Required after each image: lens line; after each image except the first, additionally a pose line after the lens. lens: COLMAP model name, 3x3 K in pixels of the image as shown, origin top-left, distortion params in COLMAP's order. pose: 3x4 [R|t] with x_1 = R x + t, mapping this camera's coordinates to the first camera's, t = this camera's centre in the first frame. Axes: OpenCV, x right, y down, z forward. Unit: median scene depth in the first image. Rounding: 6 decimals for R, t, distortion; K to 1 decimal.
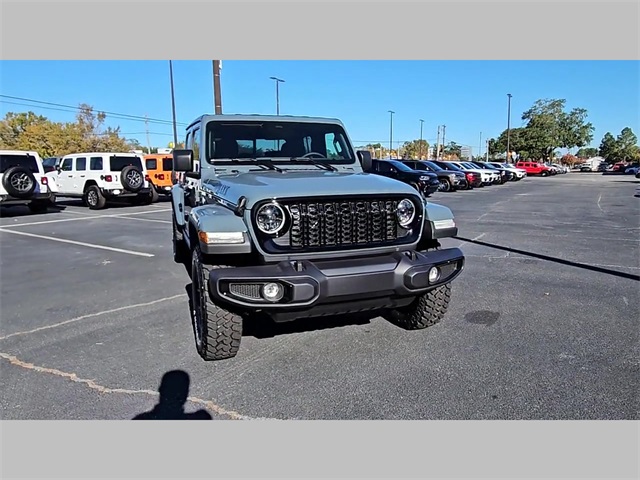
lens RADIAL K [[434.3, 0, 313.3], [0, 434.3, 244.7], [0, 0, 1]] dist [0.011275, -0.008733]
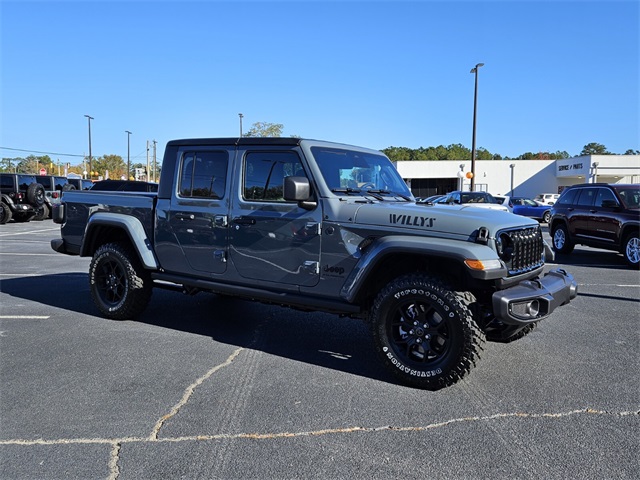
lens RADIAL K [[549.3, 0, 329.4], [0, 549.3, 252.7], [0, 0, 1]] dist [0.081615, -0.030905]
pose [[0.813548, -0.033125, 0.580554, -0.804409], [0.072527, 0.996361, -0.044784, -0.007167], [-0.576957, 0.078540, 0.812989, 0.054226]]
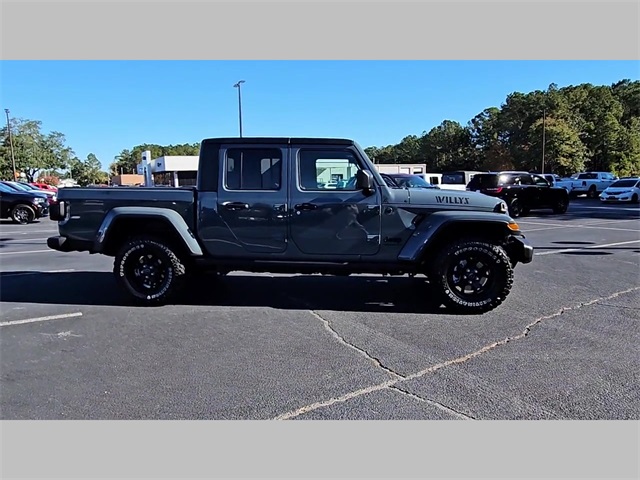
lens RADIAL K [[434.3, 0, 313.2], [0, 434.3, 246.7], [0, 0, 1]] dist [0.011275, -0.008733]
pose [[0.456201, -0.117843, 0.882039, -1.237394], [0.156987, 0.986305, 0.050577, -0.087398], [-0.875920, 0.115396, 0.468453, 0.540110]]
